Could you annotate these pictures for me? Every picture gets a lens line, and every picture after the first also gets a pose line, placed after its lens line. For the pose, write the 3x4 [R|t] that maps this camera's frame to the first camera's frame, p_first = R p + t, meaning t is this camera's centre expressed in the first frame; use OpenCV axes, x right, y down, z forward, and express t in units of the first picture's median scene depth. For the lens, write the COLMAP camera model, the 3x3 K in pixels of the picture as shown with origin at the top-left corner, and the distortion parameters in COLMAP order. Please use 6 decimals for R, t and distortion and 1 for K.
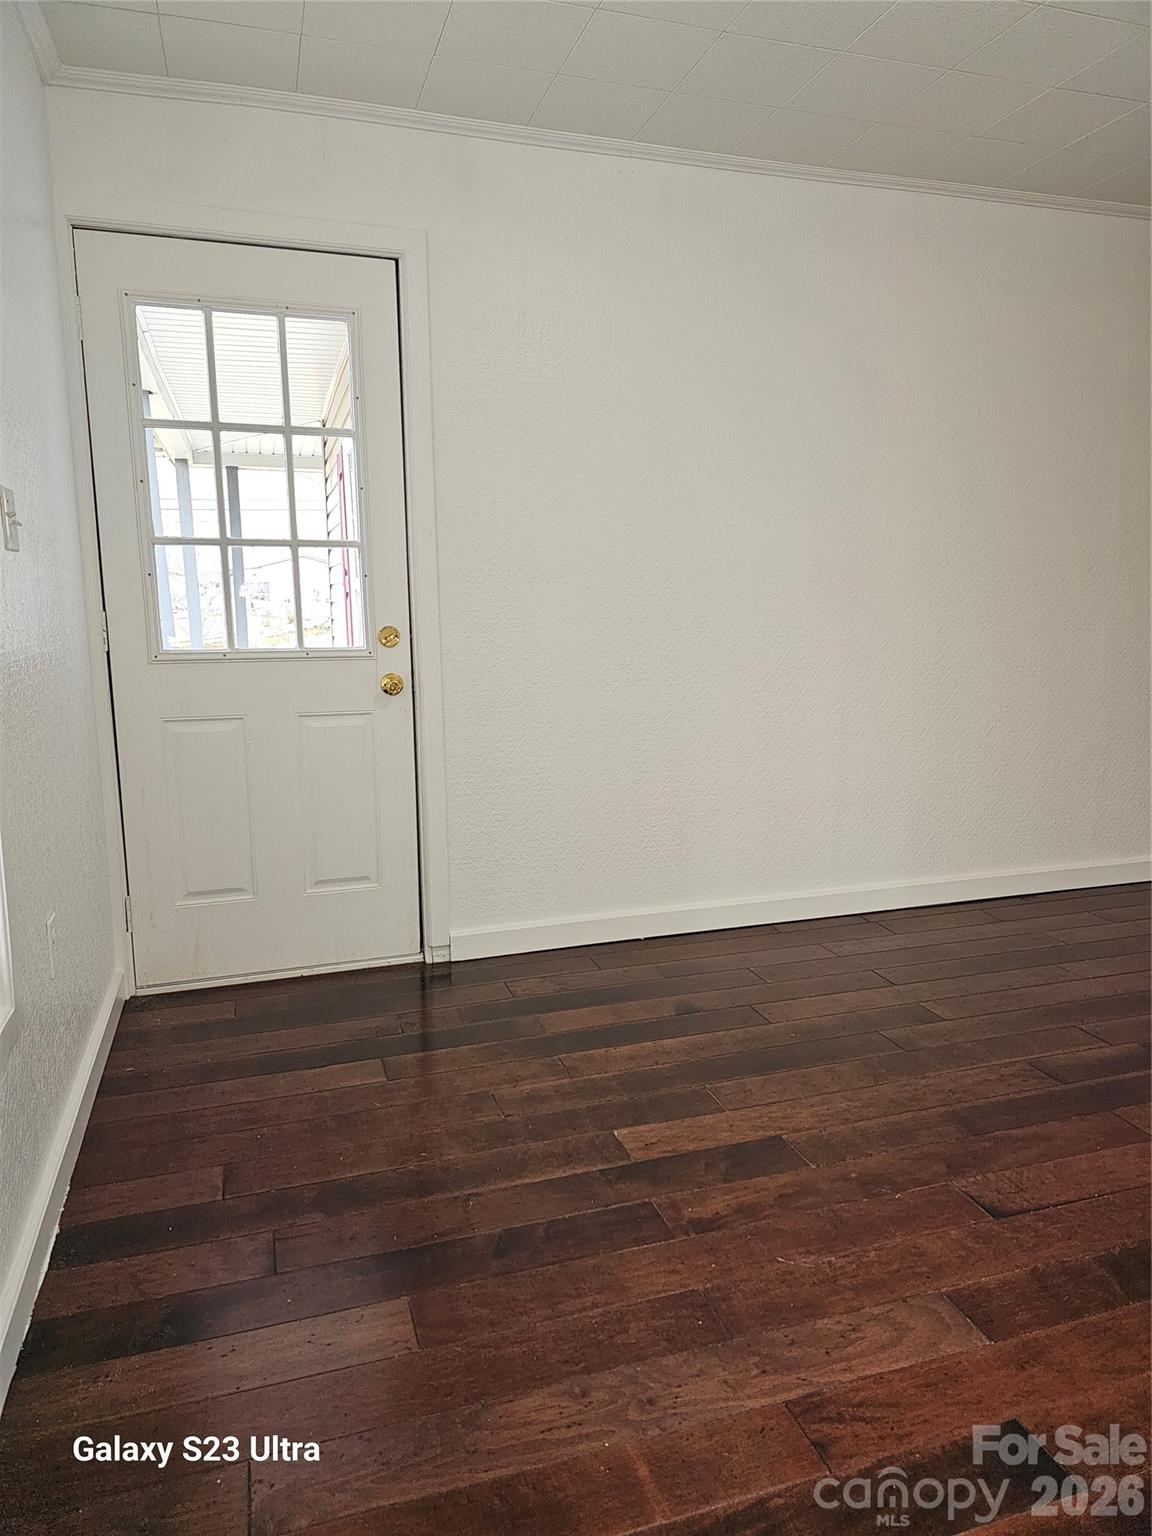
lens RADIAL K [[1012.2, 0, 576.0], [0, 1012.2, 768.0], [0, 0, 1]] dist [-0.003684, -0.004278]
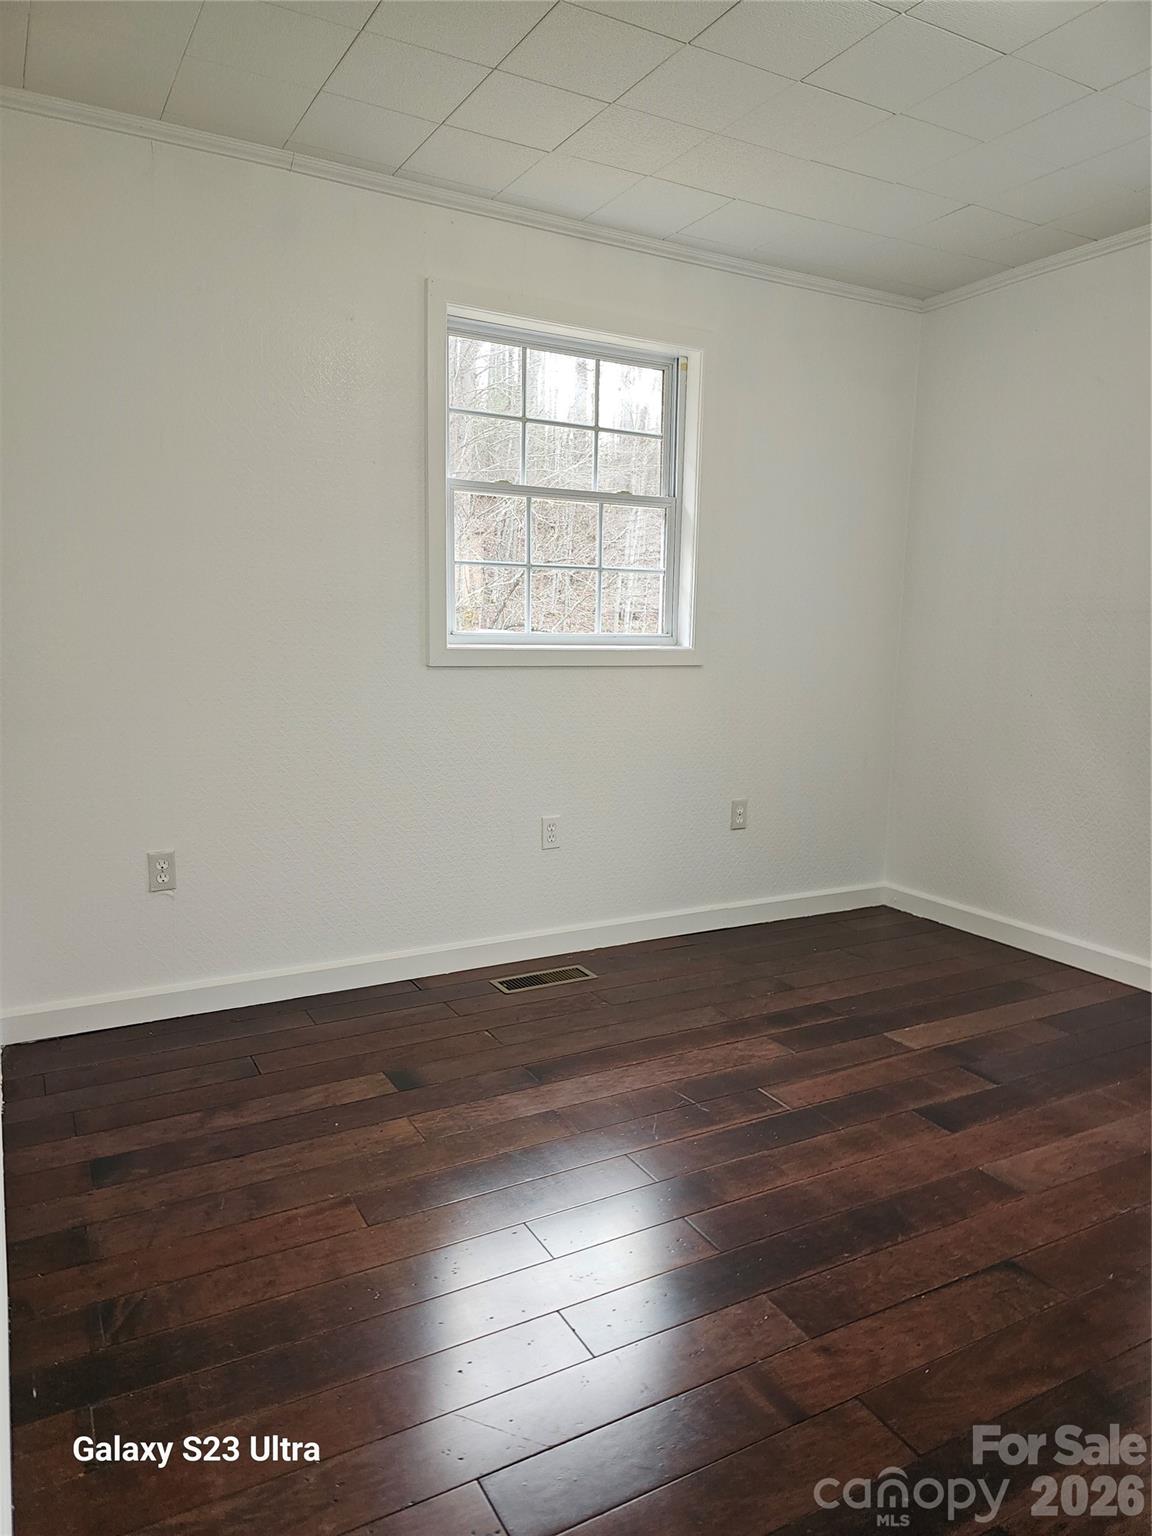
lens RADIAL K [[1045.8, 0, 575.5], [0, 1045.8, 787.6], [0, 0, 1]] dist [0.050276, -0.001287]
pose [[-0.979124, 0.019486, -0.202326, 1.182415], [-0.046602, 0.947359, 0.316762, -0.370619], [0.197848, 0.319578, -0.926675, 1.968314]]
